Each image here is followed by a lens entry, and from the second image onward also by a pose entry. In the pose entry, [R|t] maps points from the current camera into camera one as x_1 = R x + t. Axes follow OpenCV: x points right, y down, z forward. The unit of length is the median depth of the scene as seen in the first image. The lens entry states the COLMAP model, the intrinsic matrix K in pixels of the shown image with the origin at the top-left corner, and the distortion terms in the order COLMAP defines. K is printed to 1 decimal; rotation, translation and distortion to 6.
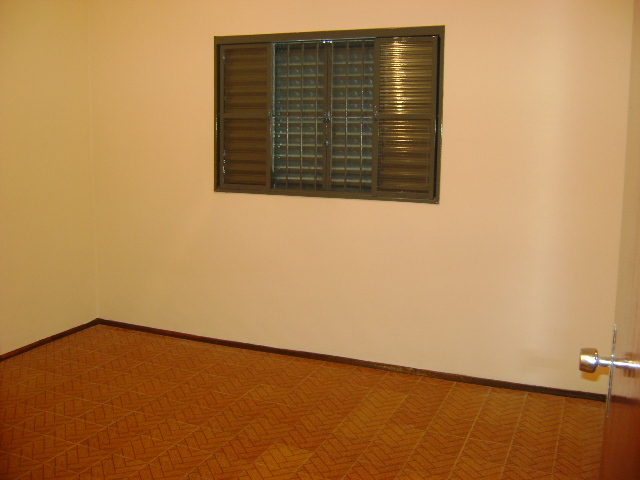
lens RADIAL K [[656.3, 0, 320.0], [0, 656.3, 240.0], [0, 0, 1]] dist [-0.123768, 0.007914]
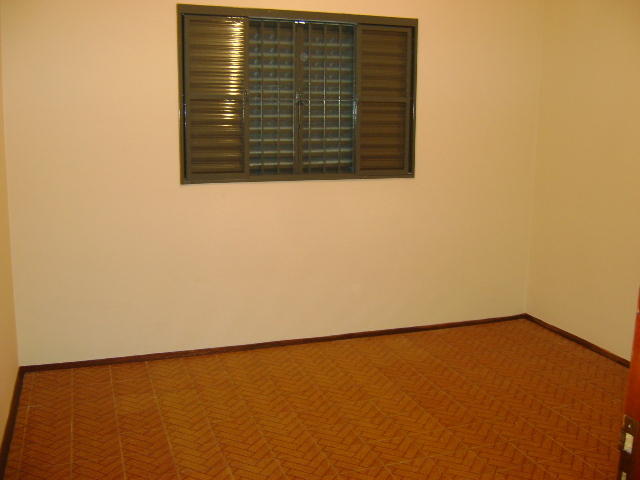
lens RADIAL K [[656.3, 0, 320.0], [0, 656.3, 240.0], [0, 0, 1]] dist [-0.123768, 0.007914]
pose [[0.744907, -0.134411, 0.653488, -0.652664], [0.112044, 0.990787, 0.076069, -0.051141], [-0.657692, 0.016556, 0.753105, 0.252743]]
